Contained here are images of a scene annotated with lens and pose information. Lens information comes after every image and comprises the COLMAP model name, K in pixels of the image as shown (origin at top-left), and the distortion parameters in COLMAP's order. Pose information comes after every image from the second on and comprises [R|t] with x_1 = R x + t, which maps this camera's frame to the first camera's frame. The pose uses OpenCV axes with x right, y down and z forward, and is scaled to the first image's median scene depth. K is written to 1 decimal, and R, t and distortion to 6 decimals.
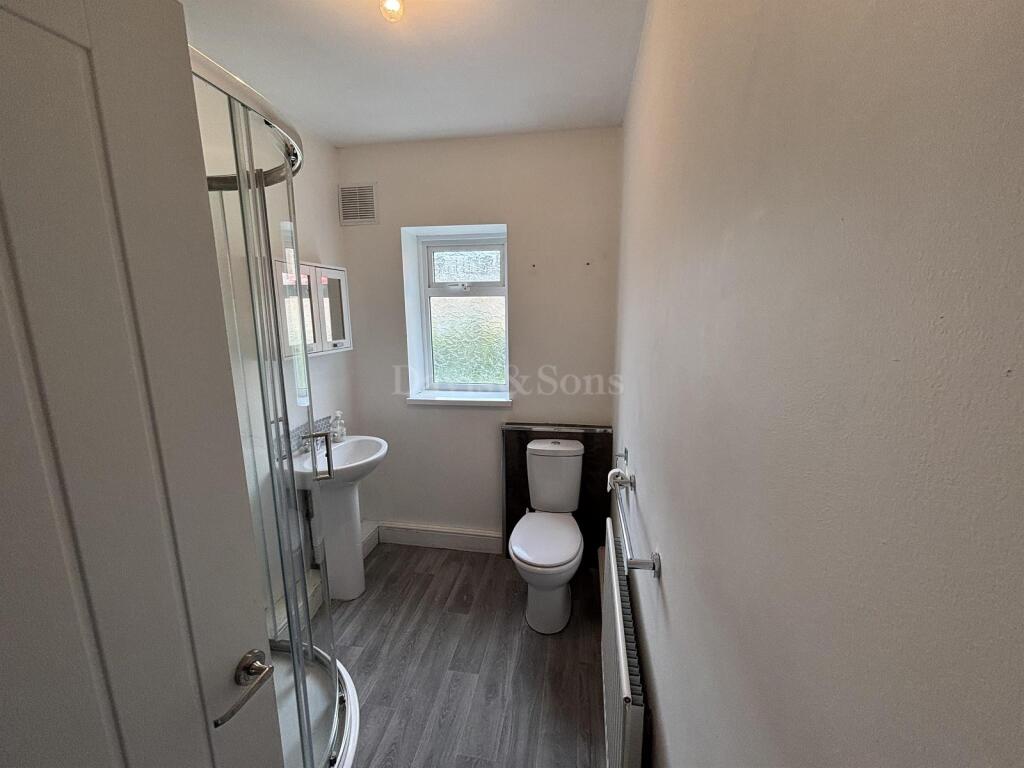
lens RADIAL K [[414.1, 0, 514.5], [0, 414.1, 384.0], [0, 0, 1]] dist [-0.004058, 0.000977]
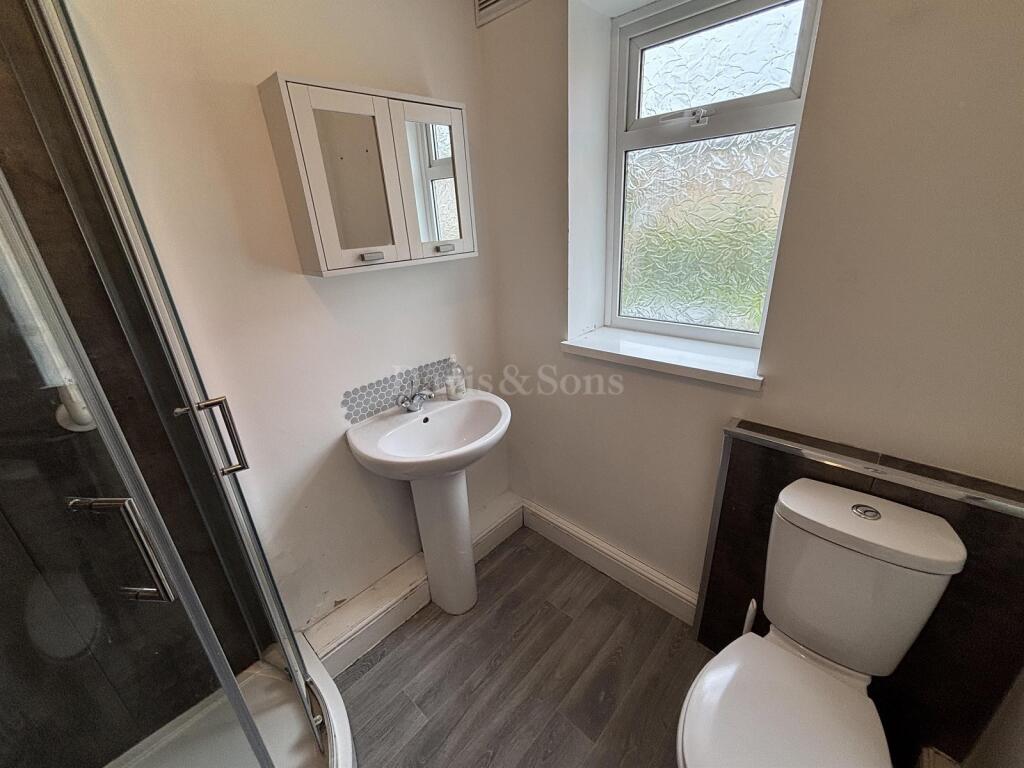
lens RADIAL K [[414.1, 0, 512.6], [0, 414.1, 384.5], [0, 0, 1]] dist [-0.004058, 0.000977]
pose [[0.829065, 0.178262, -0.529976, 0.007477], [-0.050169, 0.967711, 0.247018, -0.053571], [0.556898, -0.178206, 0.811238, 0.505705]]
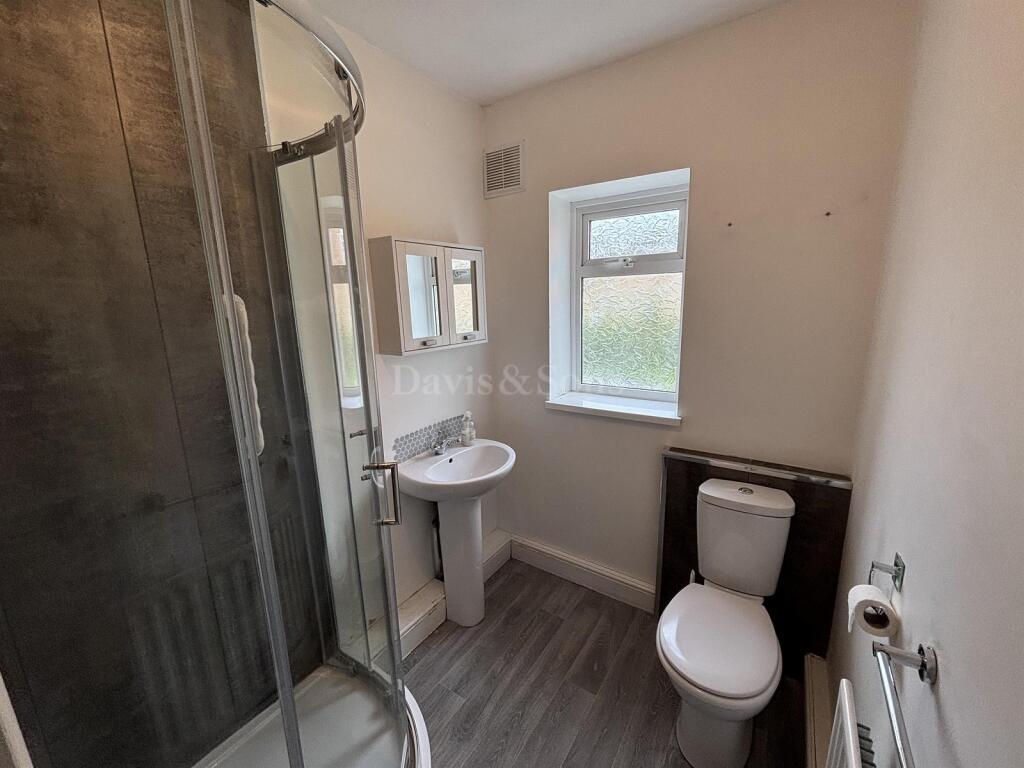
lens RADIAL K [[414.1, 0, 511.1], [0, 414.1, 383.8], [0, 0, 1]] dist [-0.004058, 0.000977]
pose [[0.907849, 0.069682, -0.413466, 0.019055], [-0.053636, 0.997293, 0.050307, -0.042616], [0.415852, -0.023495, 0.909129, 0.230874]]
